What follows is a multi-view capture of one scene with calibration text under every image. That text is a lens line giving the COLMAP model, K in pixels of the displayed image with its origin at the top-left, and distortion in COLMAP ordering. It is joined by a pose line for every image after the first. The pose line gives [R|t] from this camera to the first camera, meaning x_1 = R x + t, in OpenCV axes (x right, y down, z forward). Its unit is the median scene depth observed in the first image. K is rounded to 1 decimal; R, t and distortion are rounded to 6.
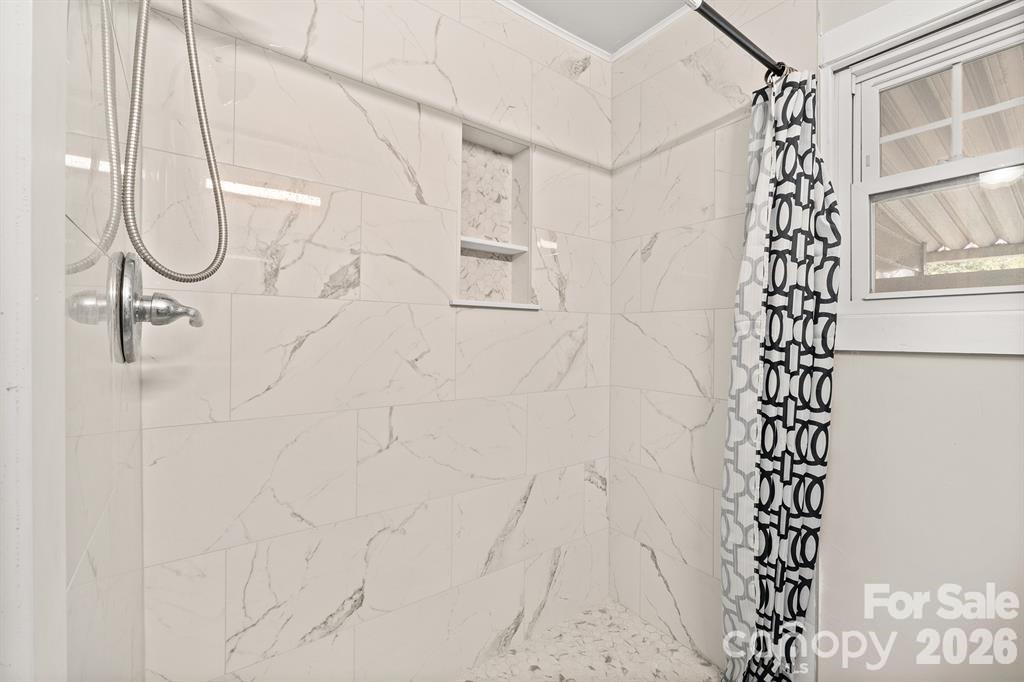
lens RADIAL K [[431.6, 0, 513.2], [0, 431.6, 334.6], [0, 0, 1]] dist [-0.007373, -0.000015]
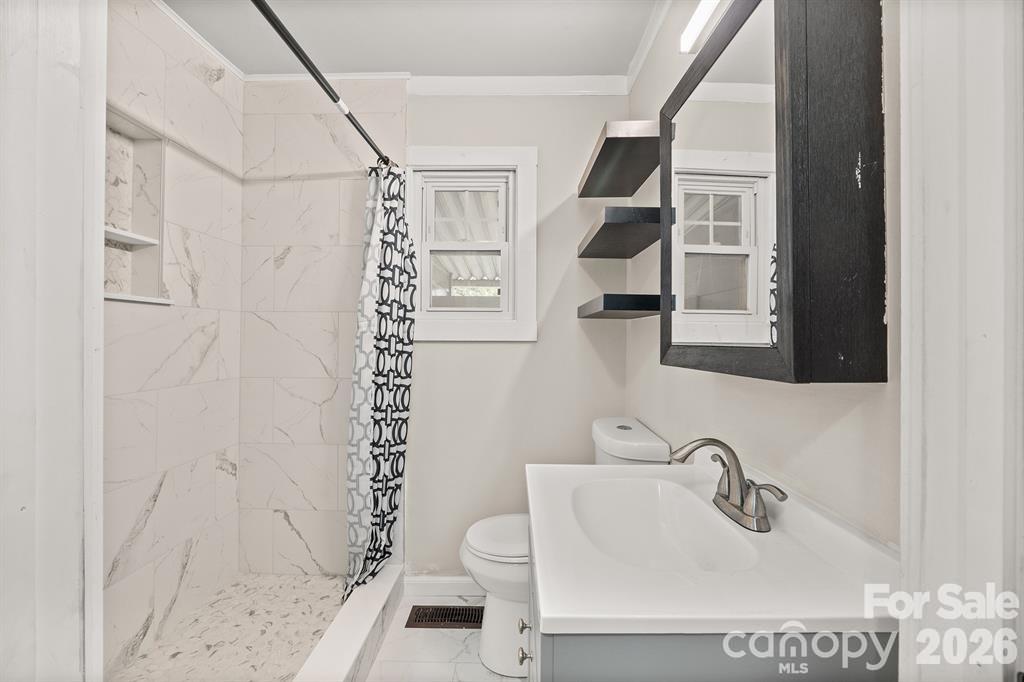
lens RADIAL K [[431.6, 0, 513.2], [0, 431.6, 334.6], [0, 0, 1]] dist [-0.007373, -0.000015]
pose [[0.613572, 0.002904, 0.789633, -0.317353], [-0.003352, 0.999994, -0.001074, 0.013280], [-0.789632, -0.001988, 0.613578, -0.313300]]
